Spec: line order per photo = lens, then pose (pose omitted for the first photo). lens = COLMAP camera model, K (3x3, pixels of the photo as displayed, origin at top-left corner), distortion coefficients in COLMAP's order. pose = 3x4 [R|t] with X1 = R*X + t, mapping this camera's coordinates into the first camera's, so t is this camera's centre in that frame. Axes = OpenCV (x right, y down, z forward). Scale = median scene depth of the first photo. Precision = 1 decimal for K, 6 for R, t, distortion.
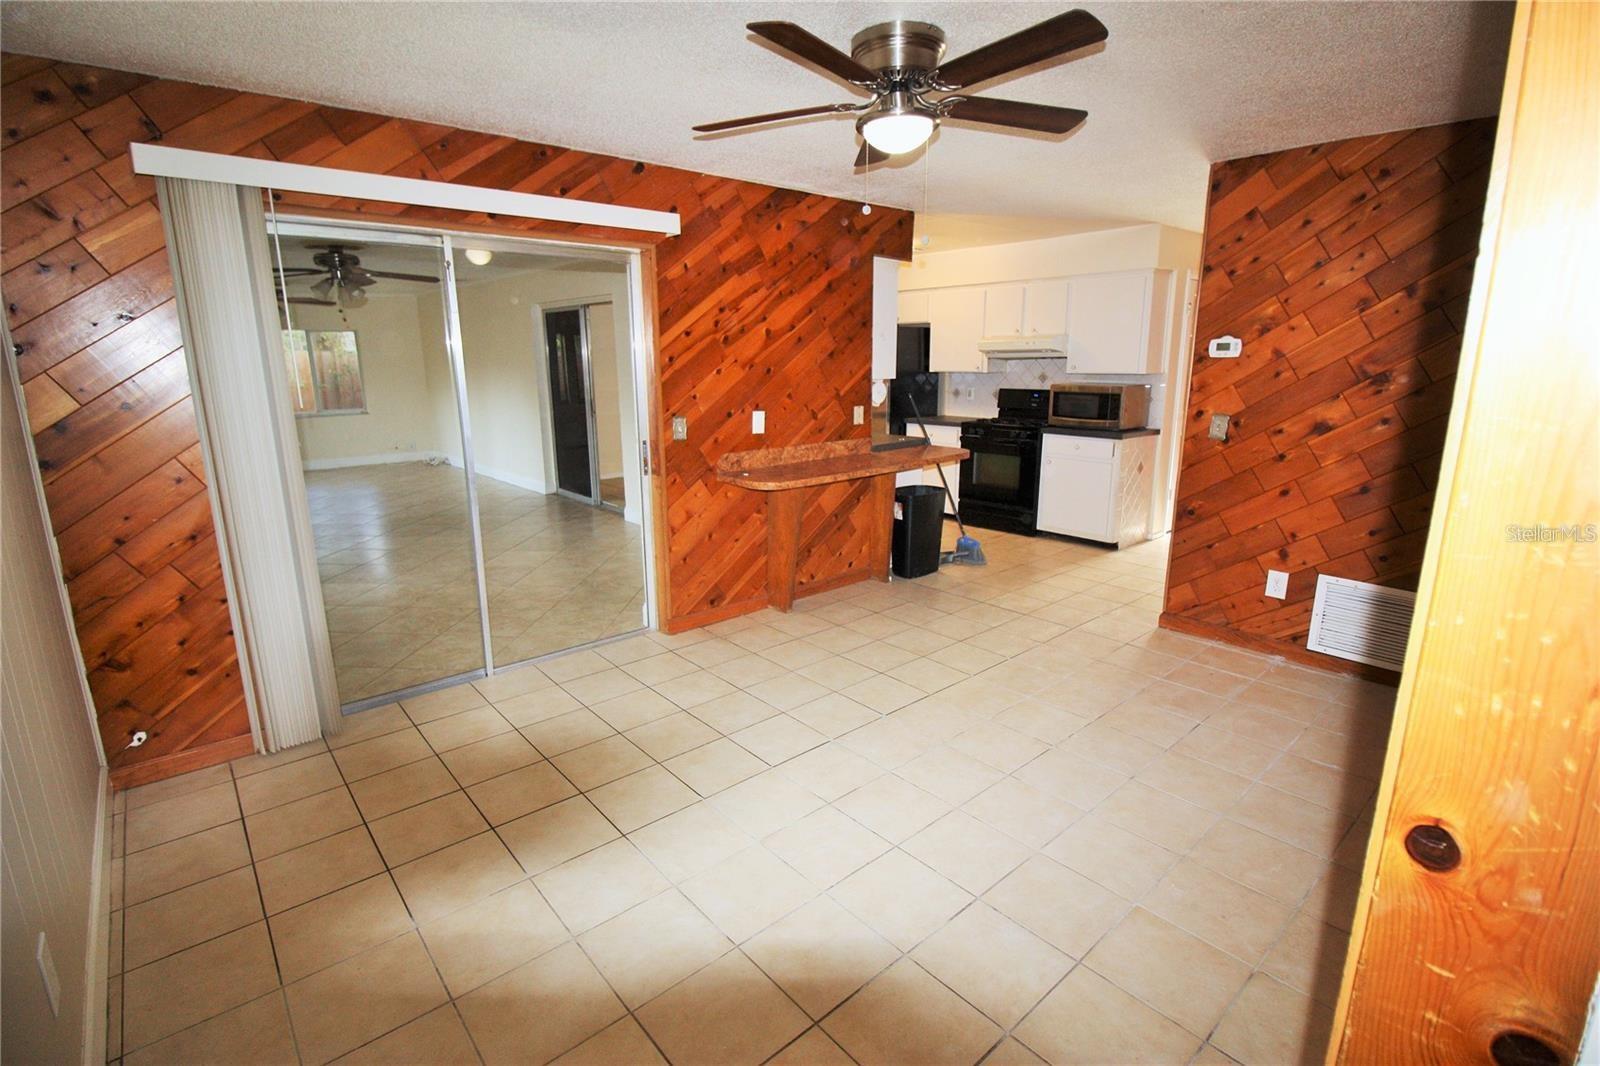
lens RADIAL K [[748.4, 0, 804.3], [0, 748.4, 524.8], [0, 0, 1]] dist [0.008283, -0.014597]
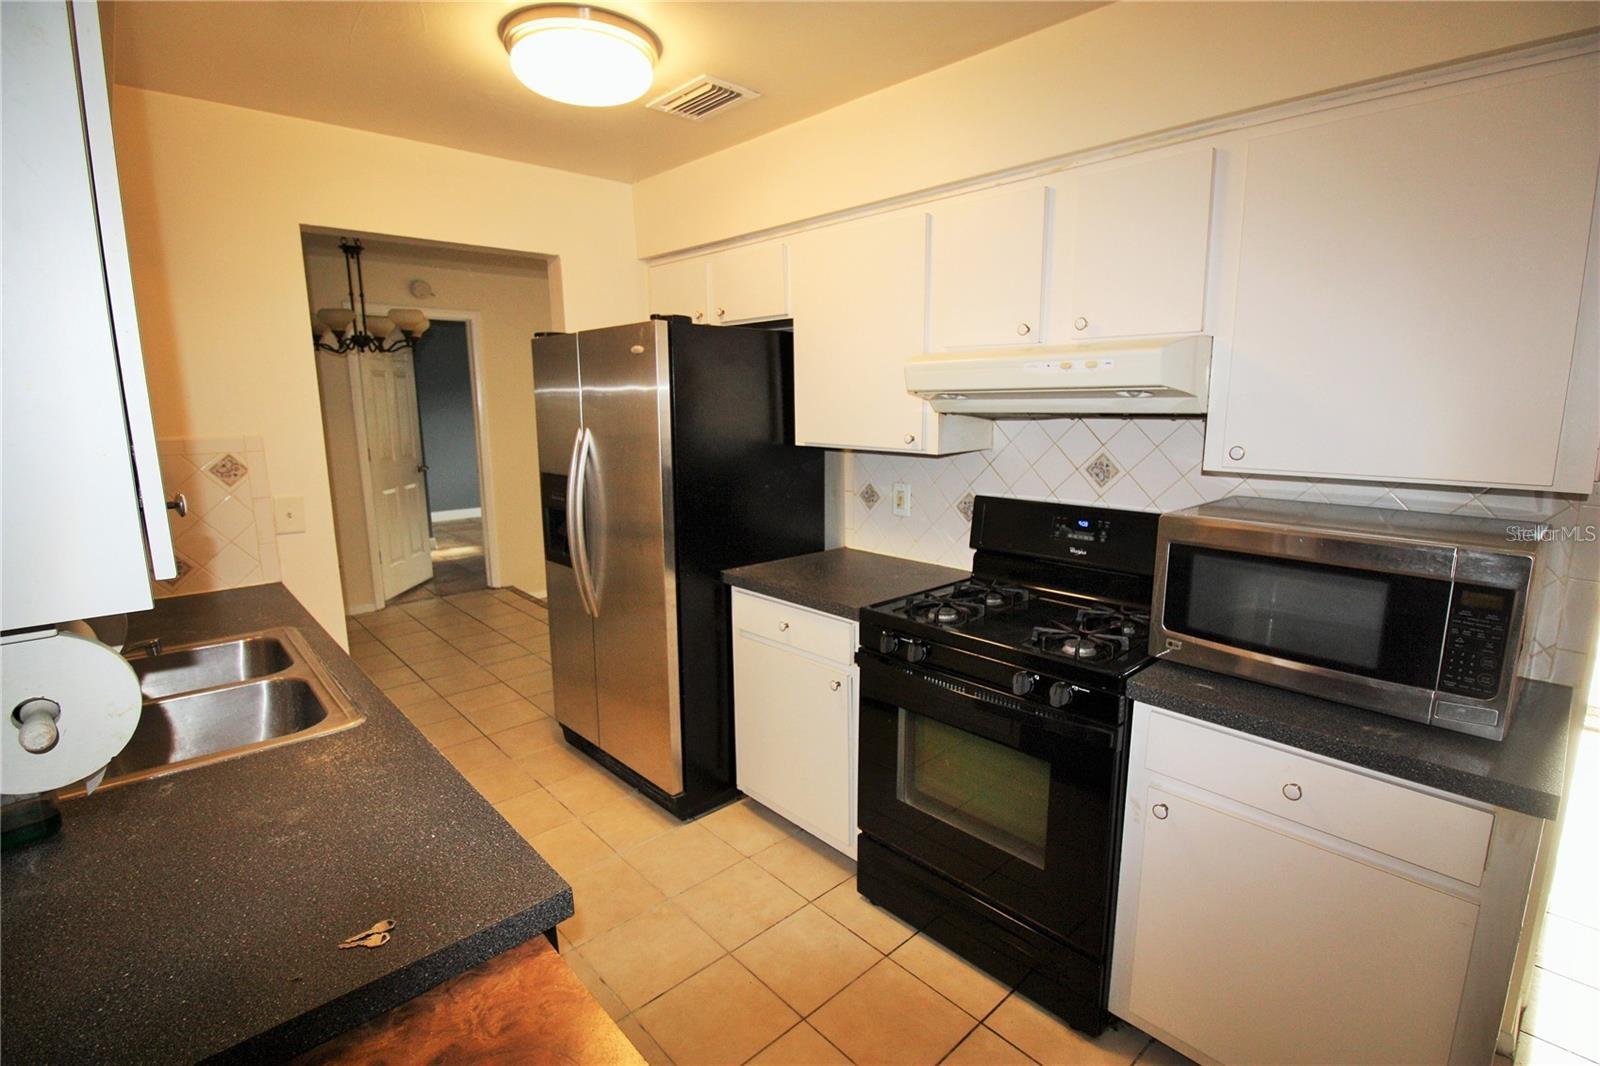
lens RADIAL K [[748.4, 0, 804.3], [0, 748.4, 524.8], [0, 0, 1]] dist [0.008283, -0.014597]
pose [[0.999847, -0.004268, 0.016989, 0.177046], [0.005184, 0.998513, -0.054270, -0.152513], [-0.016732, 0.054350, 0.998382, 0.659229]]
